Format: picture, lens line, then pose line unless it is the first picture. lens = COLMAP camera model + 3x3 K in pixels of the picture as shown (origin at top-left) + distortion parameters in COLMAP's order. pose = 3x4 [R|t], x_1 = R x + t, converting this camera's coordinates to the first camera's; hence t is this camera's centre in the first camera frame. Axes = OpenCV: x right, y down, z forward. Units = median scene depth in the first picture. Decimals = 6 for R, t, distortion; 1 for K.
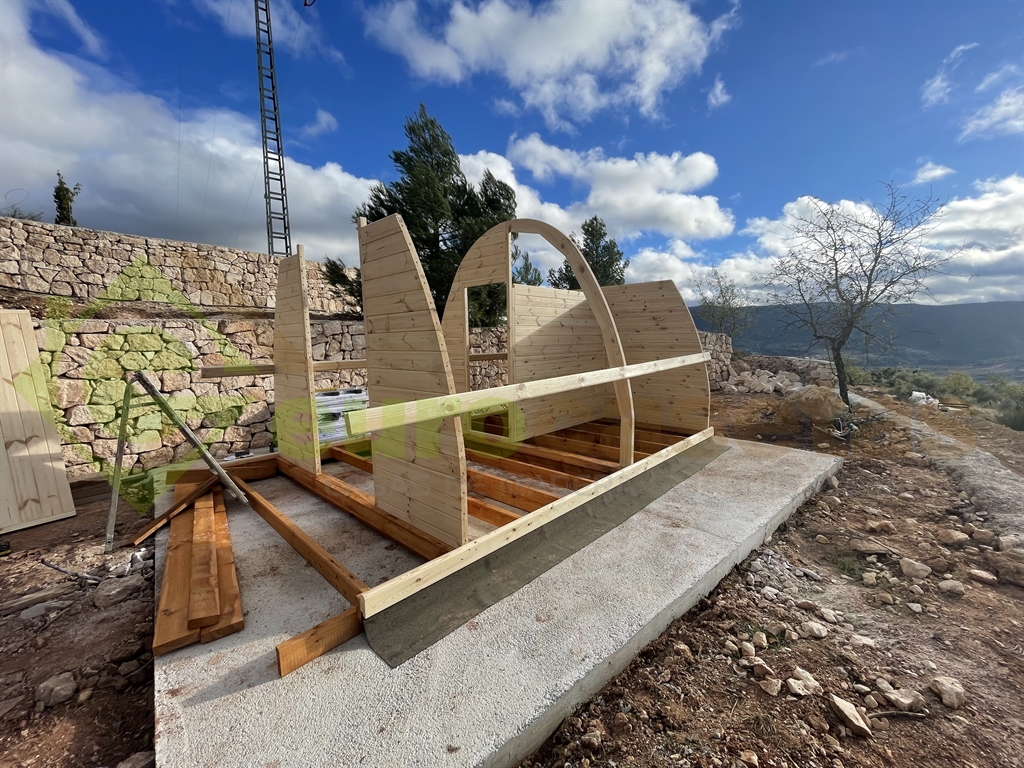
lens RADIAL K [[412.1, 0, 512.3], [0, 412.1, 382.3], [0, 0, 1]] dist [-0.003080, -0.000908]
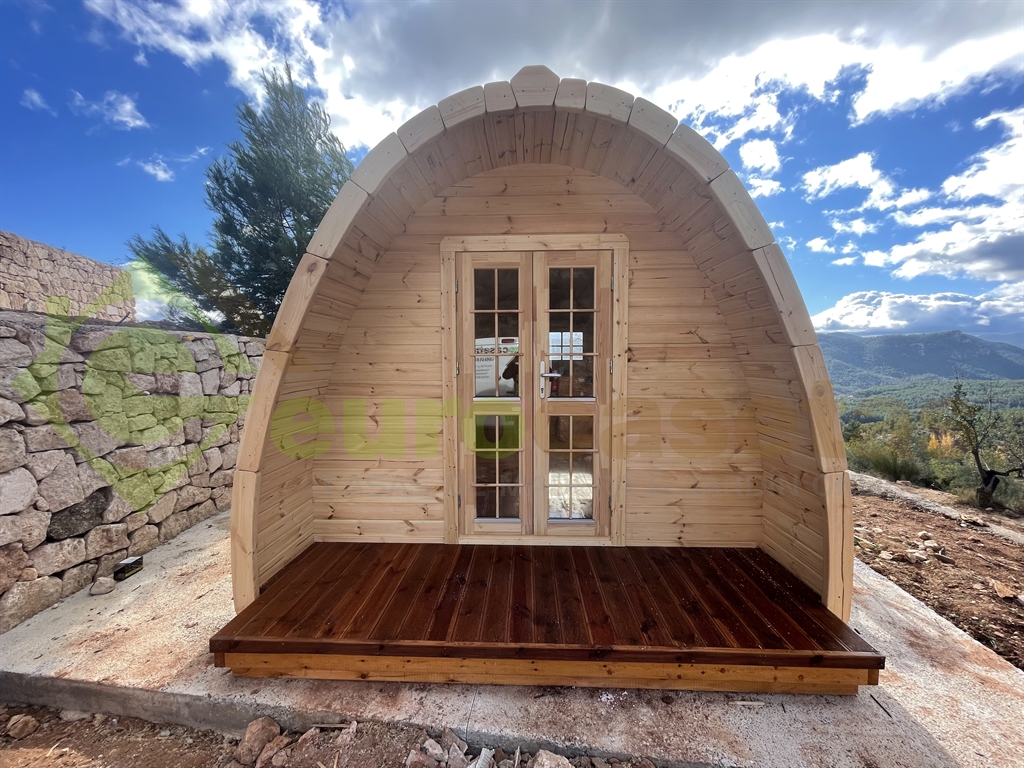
lens RADIAL K [[412.1, 0, 513.5], [0, 412.1, 388.7], [0, 0, 1]] dist [-0.003080, -0.000908]
pose [[0.751768, -0.031817, 0.658659, -0.636350], [0.056849, 0.998244, -0.016665, -0.031438], [-0.656972, 0.049973, 0.752257, 0.256153]]
